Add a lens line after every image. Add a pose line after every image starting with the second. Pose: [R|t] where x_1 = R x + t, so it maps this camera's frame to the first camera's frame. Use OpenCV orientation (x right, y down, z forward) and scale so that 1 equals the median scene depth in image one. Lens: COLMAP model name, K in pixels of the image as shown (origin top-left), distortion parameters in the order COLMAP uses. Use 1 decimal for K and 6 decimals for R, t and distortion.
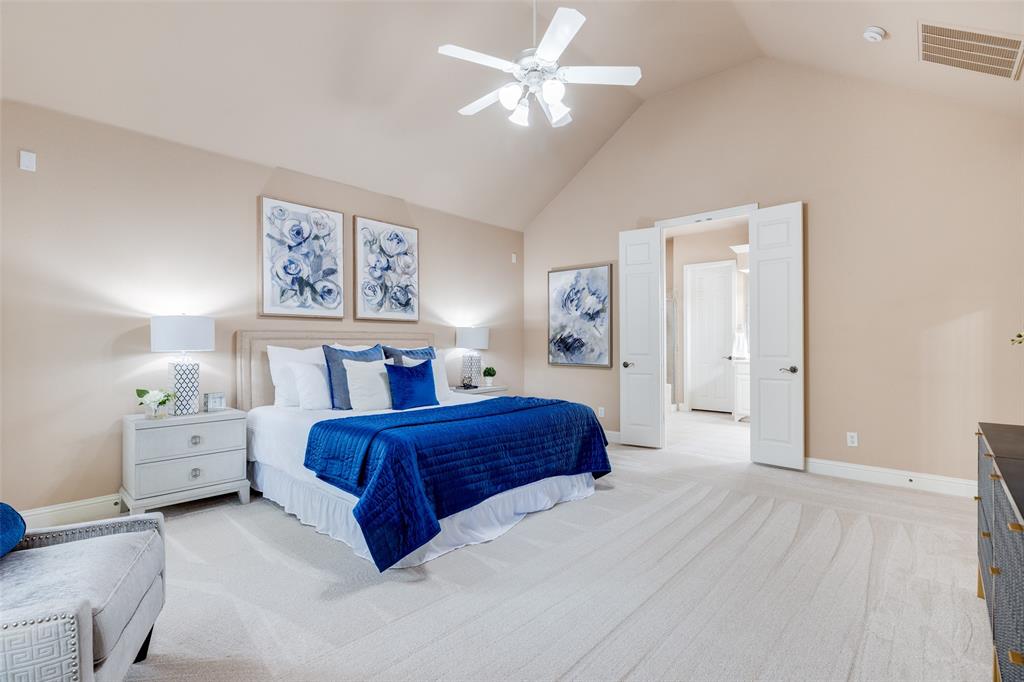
lens RADIAL K [[463.7, 0, 512.0], [0, 463.7, 341.0], [0, 0, 1]] dist [0.001244, 0.000139]
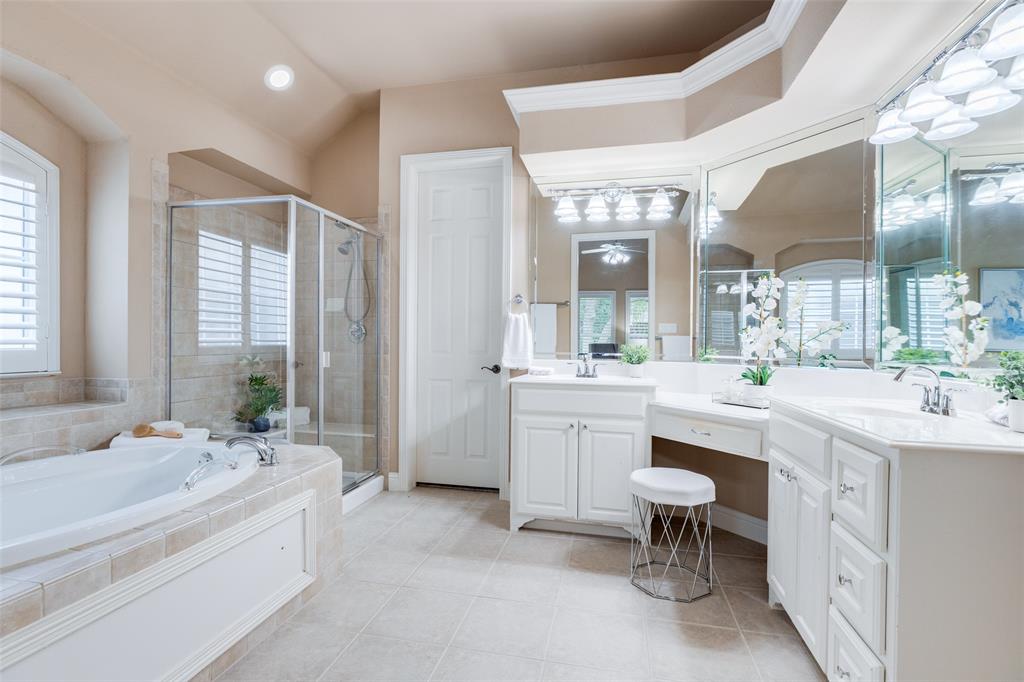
lens RADIAL K [[463.7, 0, 512.0], [0, 463.7, 341.0], [0, 0, 1]] dist [0.001244, 0.000139]
pose [[0.865632, 0.006623, 0.500638, 0.144707], [-0.013451, 0.999859, 0.010031, 0.002550], [-0.500501, -0.015417, 0.865599, 0.339113]]
